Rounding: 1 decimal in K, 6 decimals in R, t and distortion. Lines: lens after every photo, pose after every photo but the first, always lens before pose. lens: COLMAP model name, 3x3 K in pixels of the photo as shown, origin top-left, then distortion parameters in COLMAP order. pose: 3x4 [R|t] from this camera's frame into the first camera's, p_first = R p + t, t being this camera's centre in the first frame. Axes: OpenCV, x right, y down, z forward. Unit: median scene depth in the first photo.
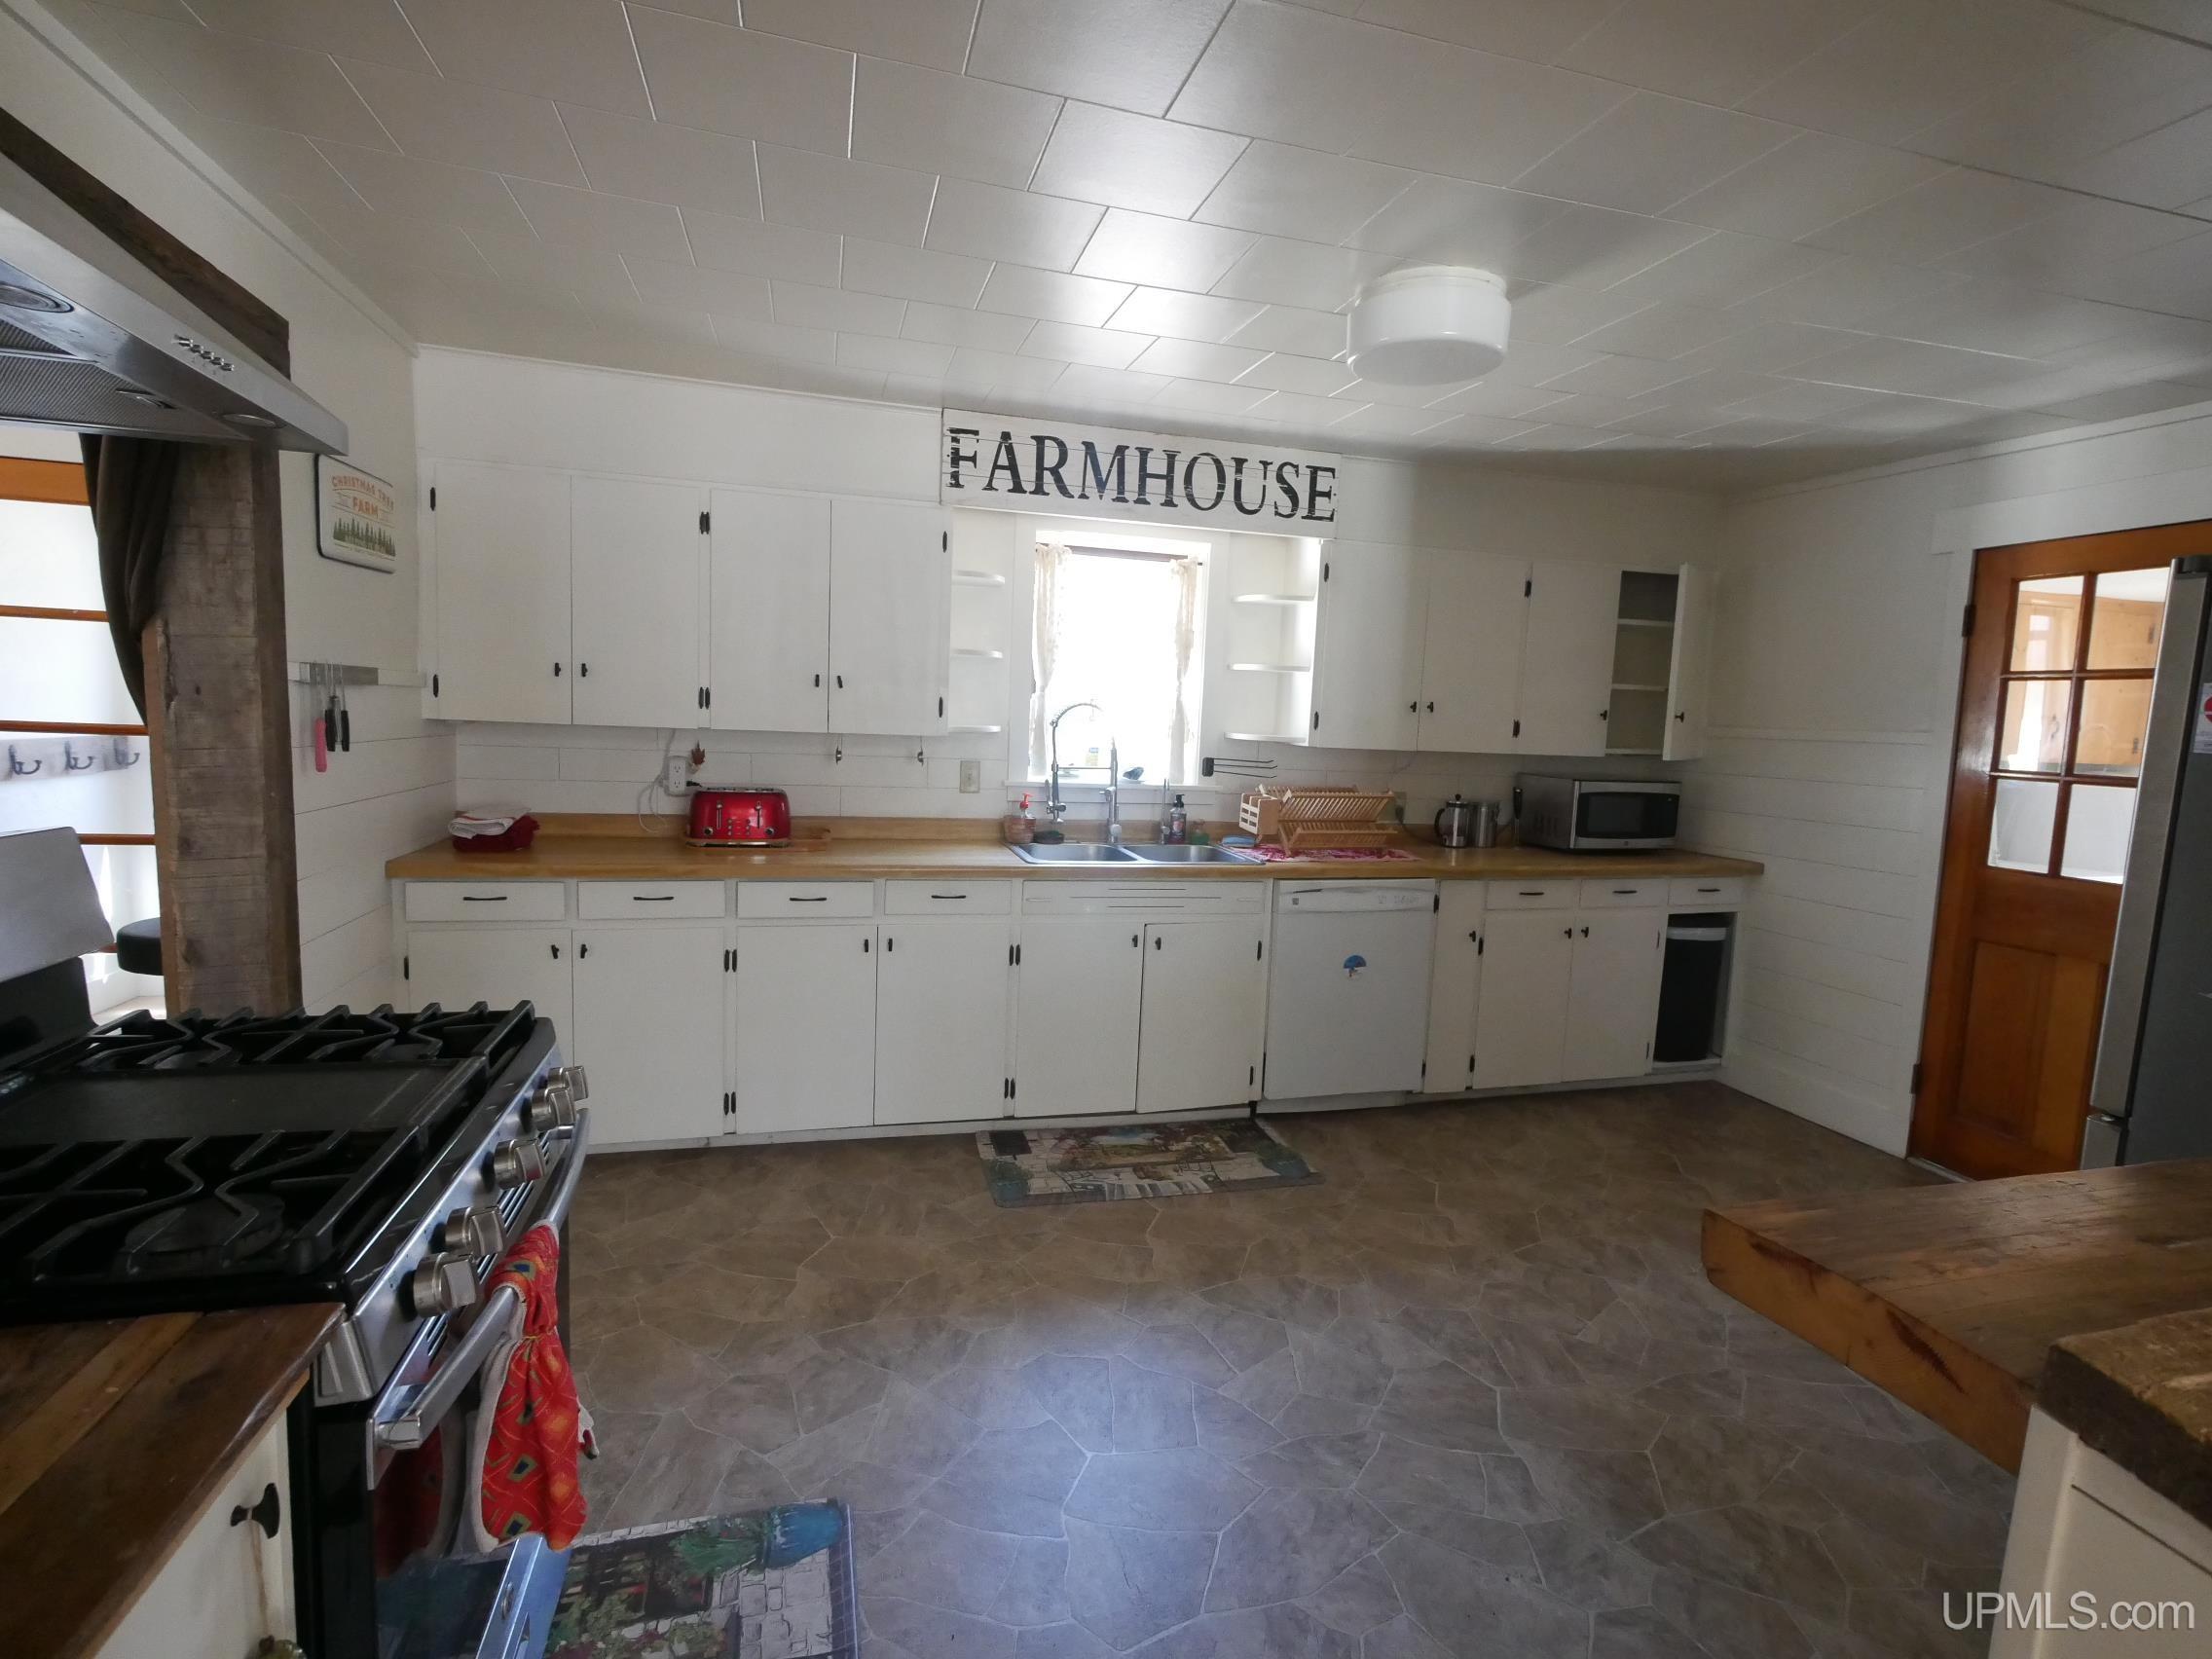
lens RADIAL K [[1054.2, 0, 1103.8], [0, 1054.2, 819.9], [0, 0, 1]] dist [0.001221, -0.000271]
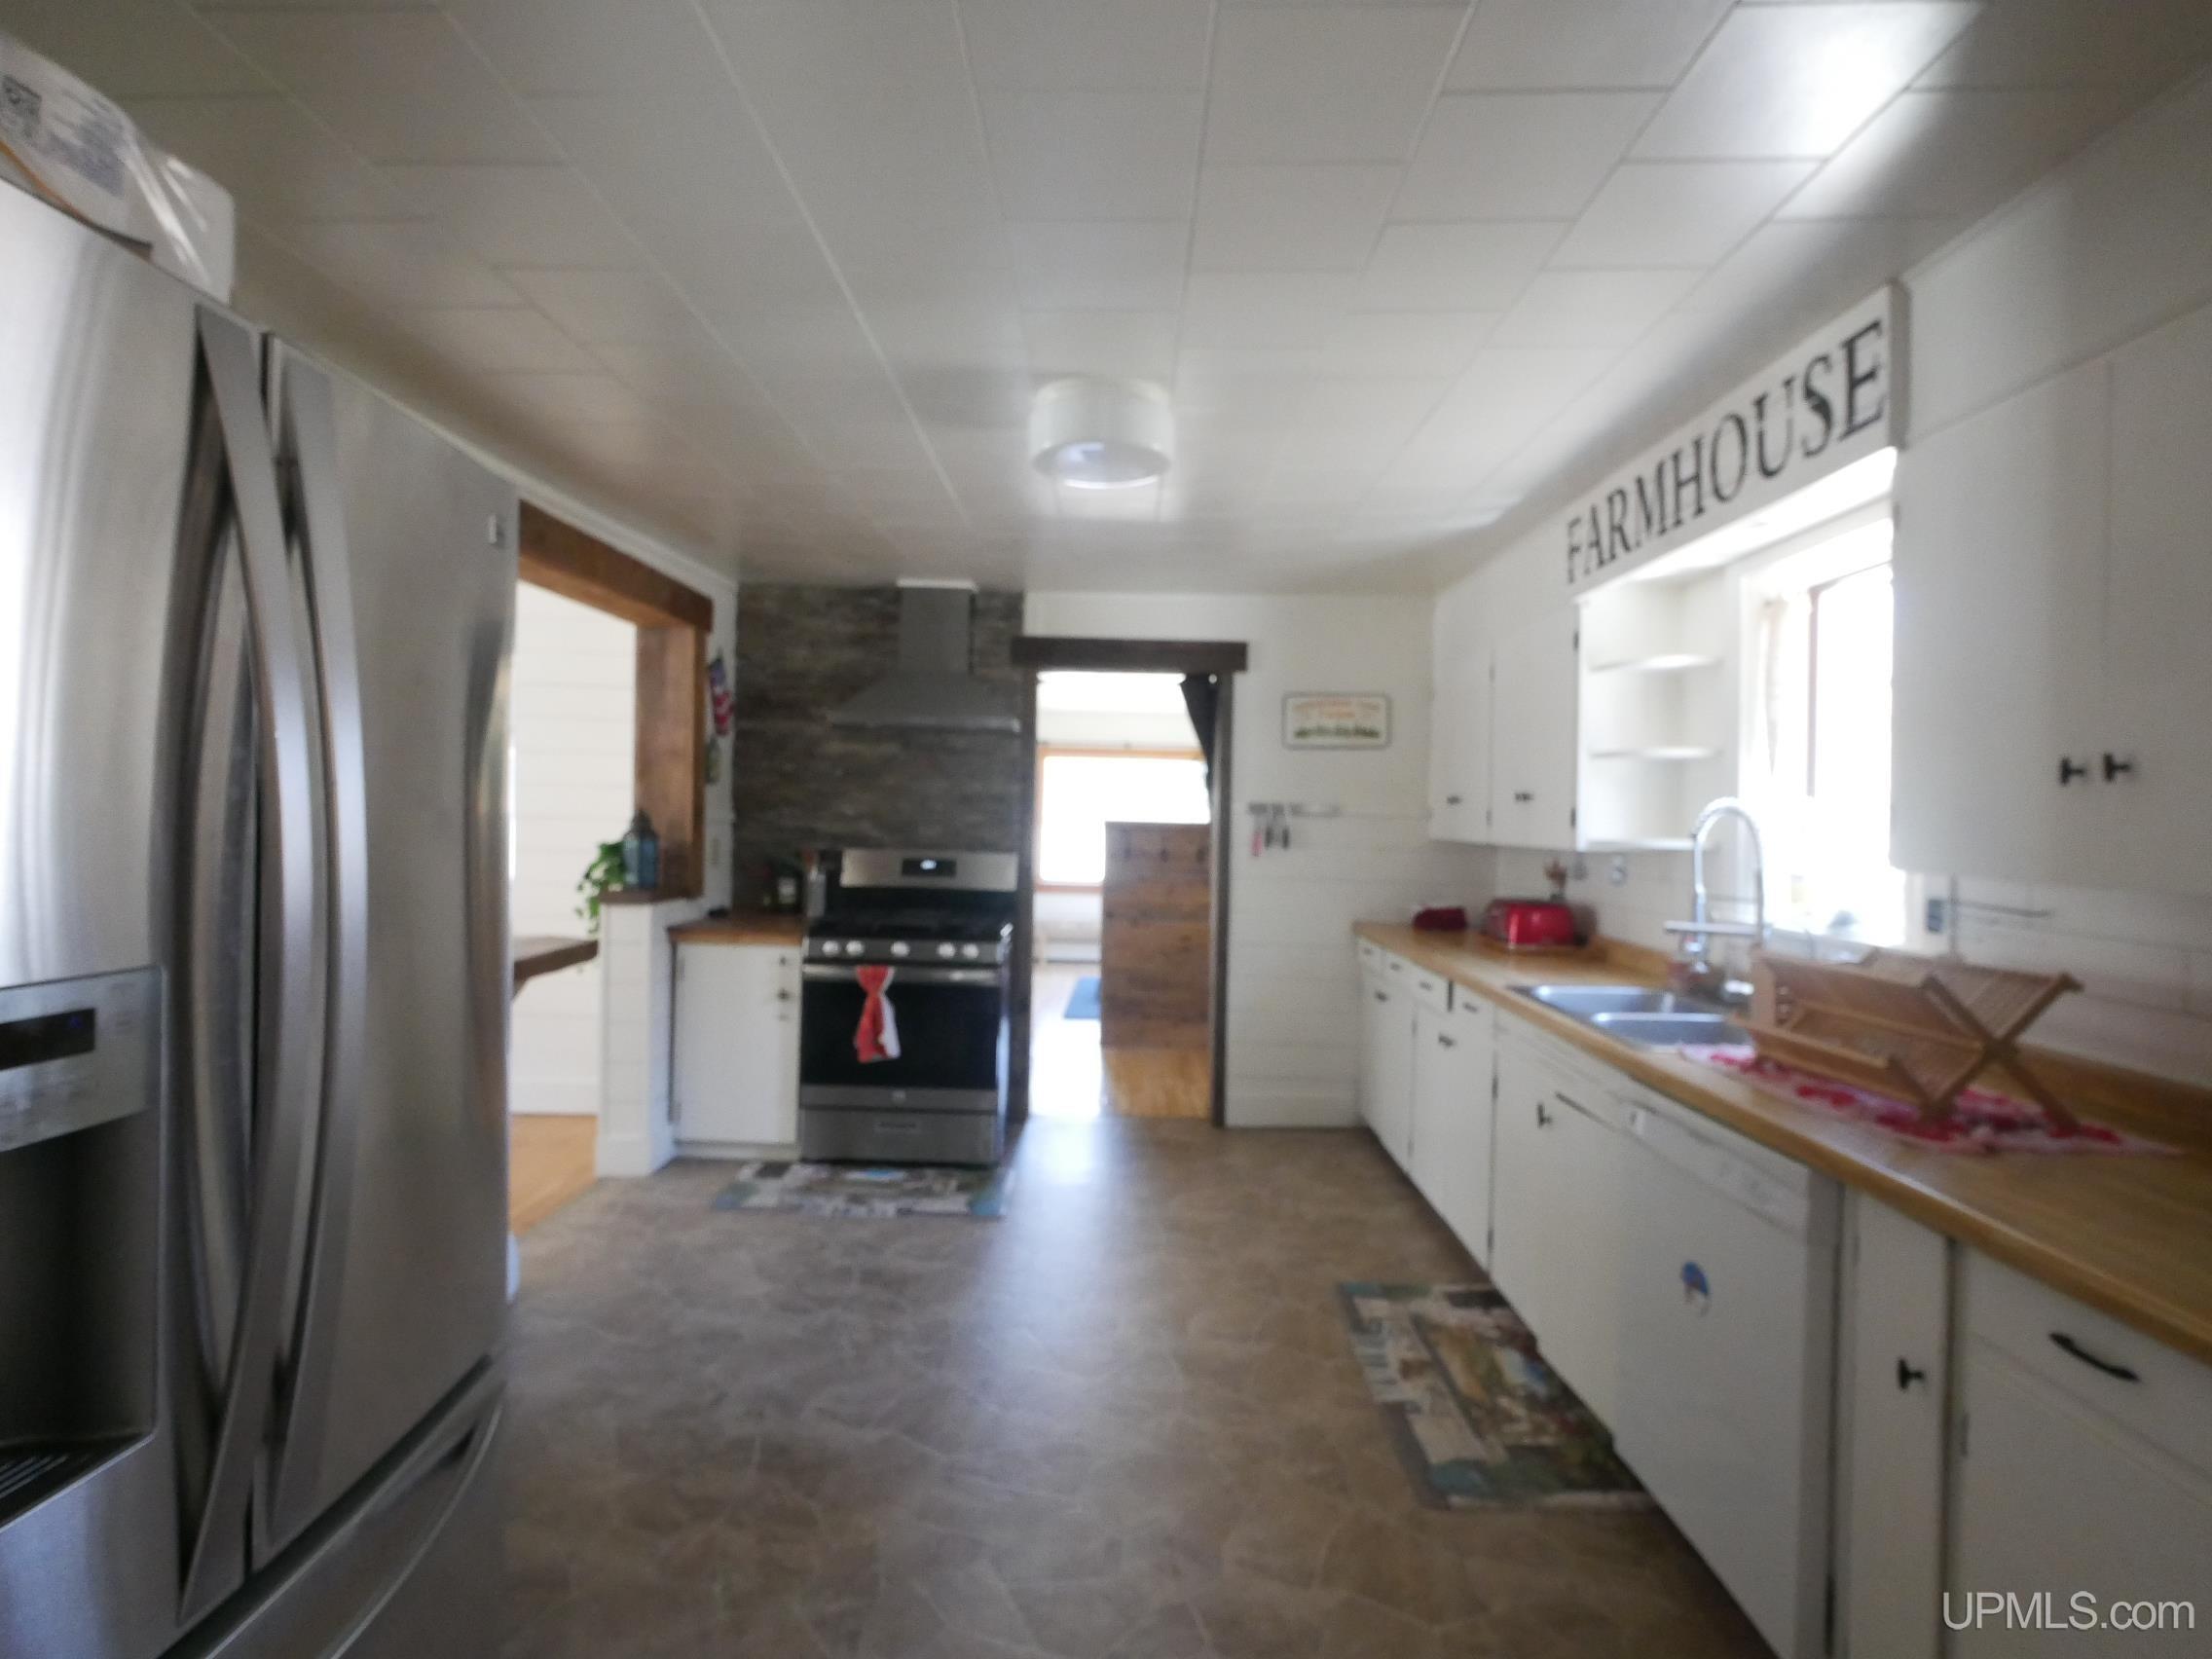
lens RADIAL K [[1112.0, 0, 1106.0], [0, 1112.0, 829.5], [0, 0, 1]] dist [-0.000843, -0.000418]
pose [[-0.291998, -0.037217, -0.955694, 0.928510], [-0.138964, 0.990290, 0.003894, -0.047058], [0.946270, 0.133944, -0.294335, 0.943592]]
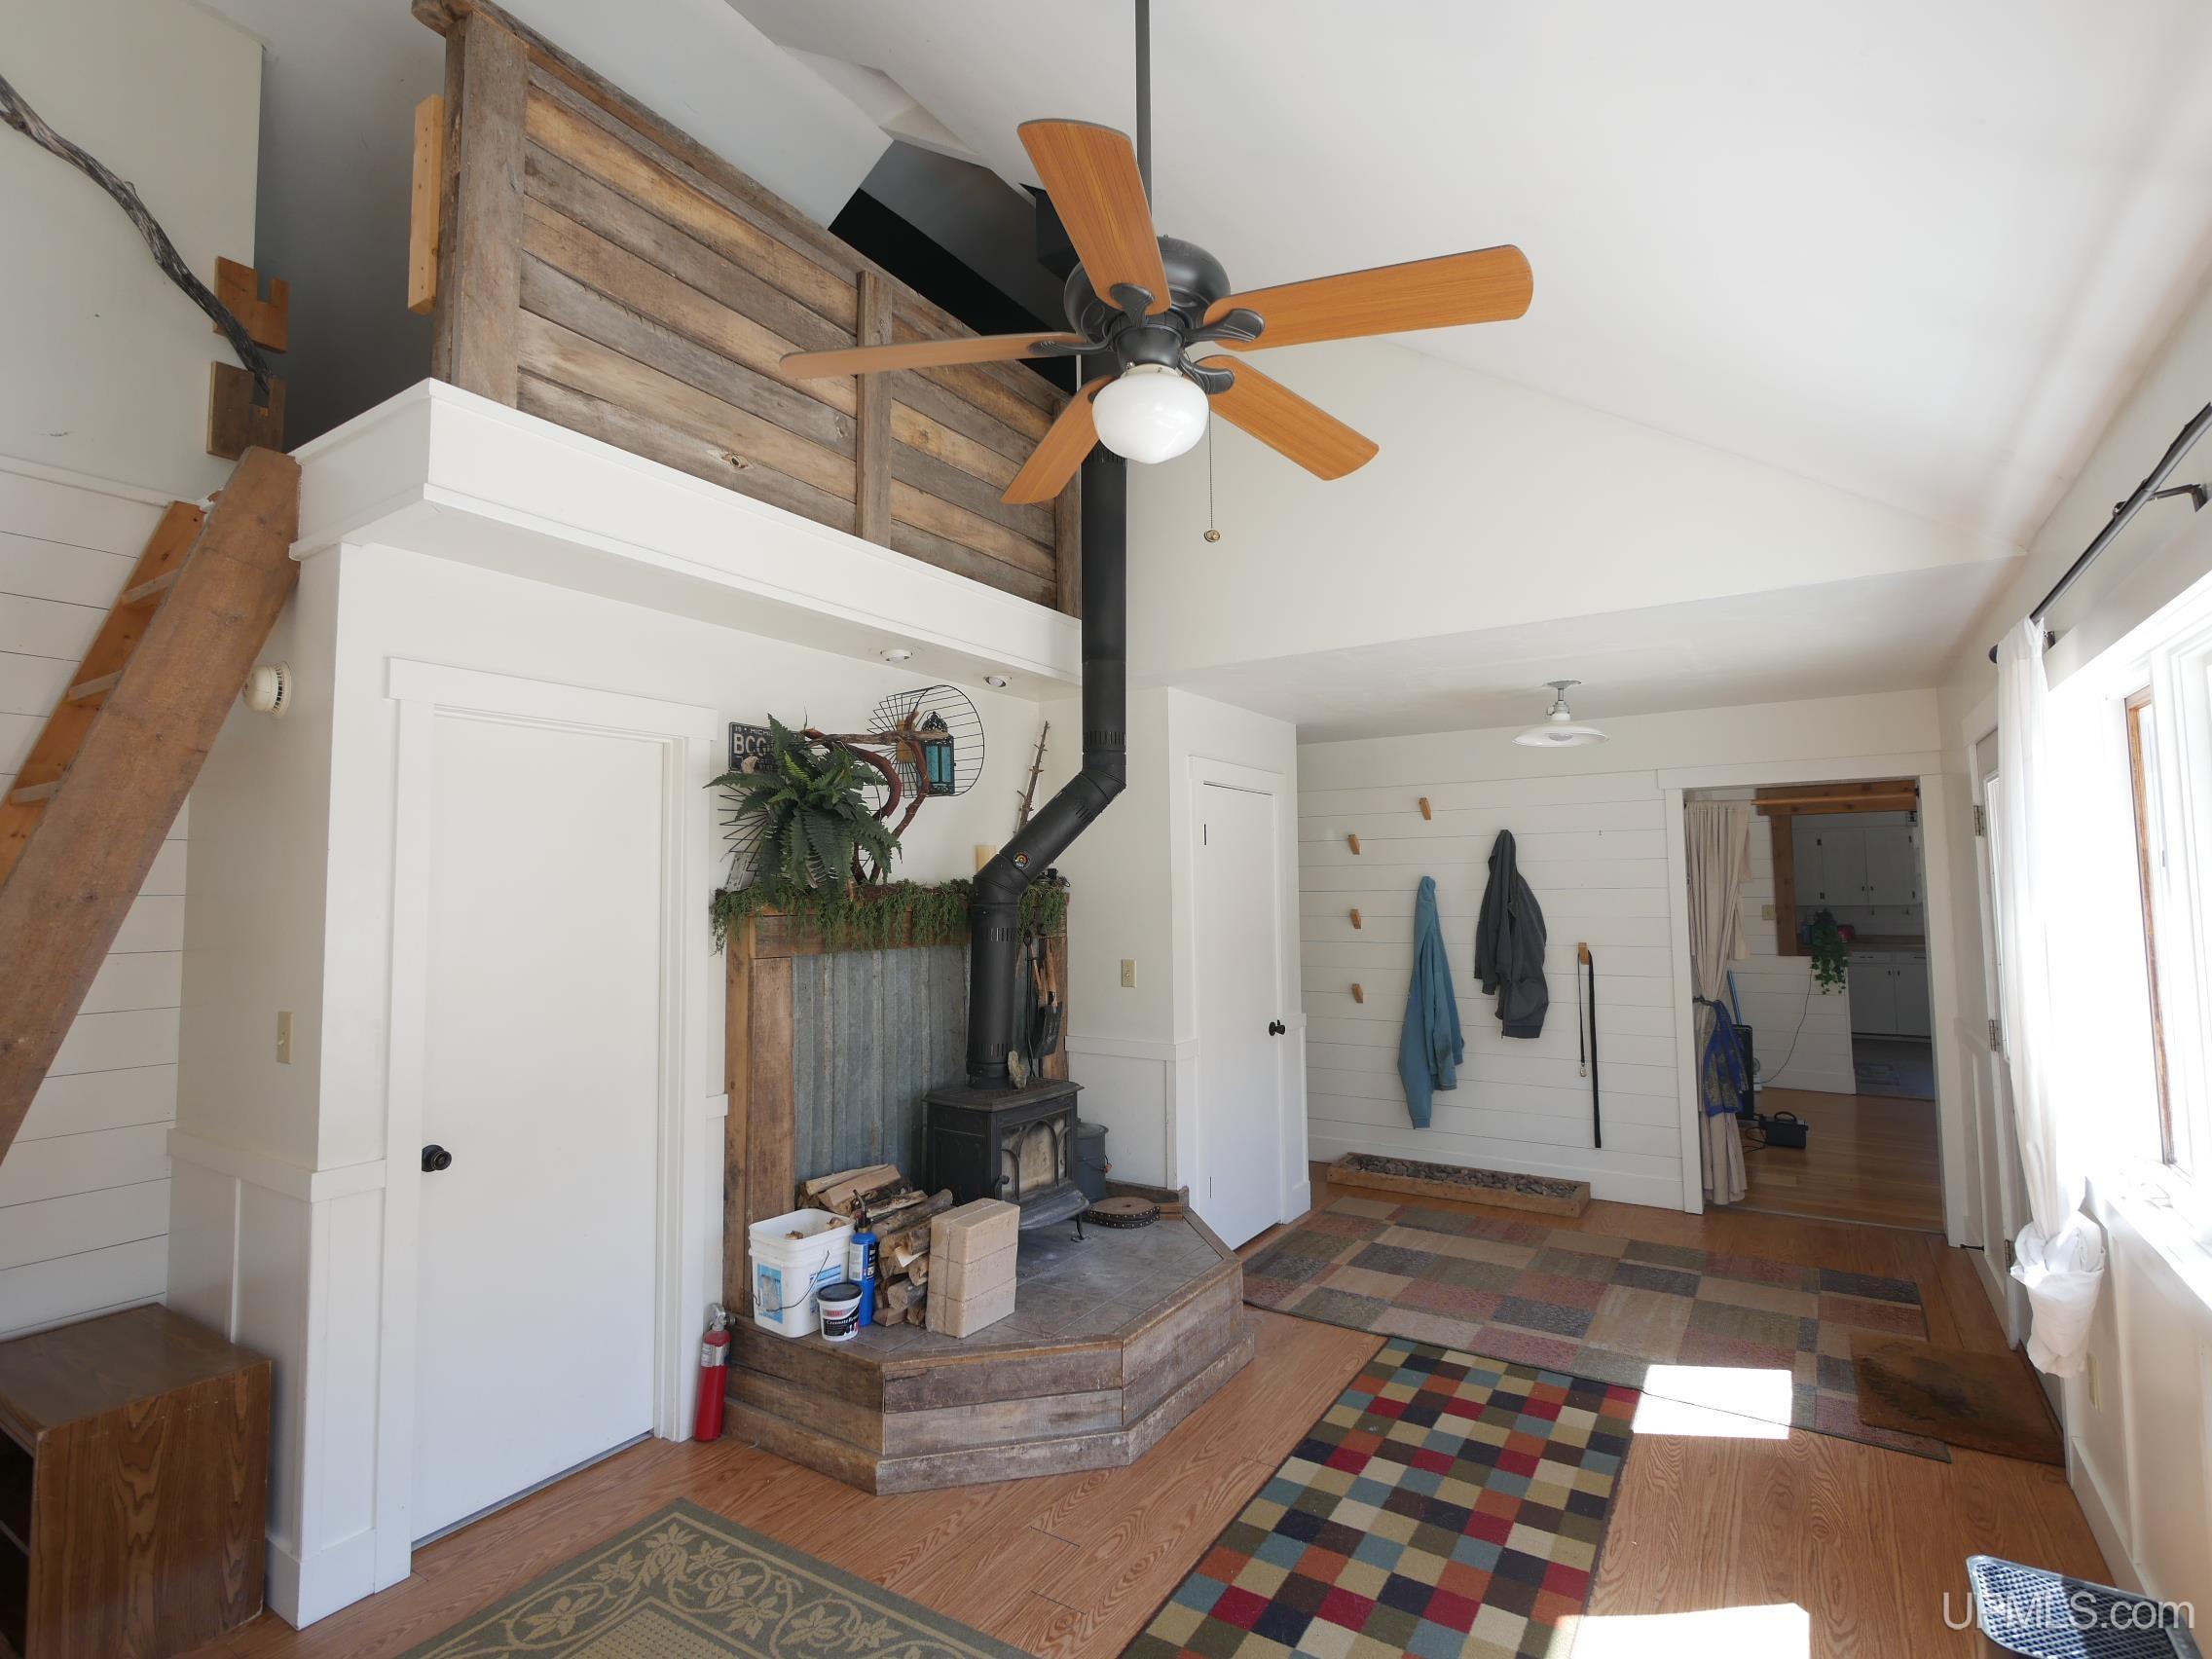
lens RADIAL K [[1054.2, 0, 1103.8], [0, 1054.2, 819.9], [0, 0, 1]] dist [0.001221, -0.000271]
pose [[0.661738, -0.097560, -0.743361, 0.625321], [-0.043656, 0.984801, -0.168110, 0.314220], [0.748463, 0.143697, 0.647421, -2.954861]]
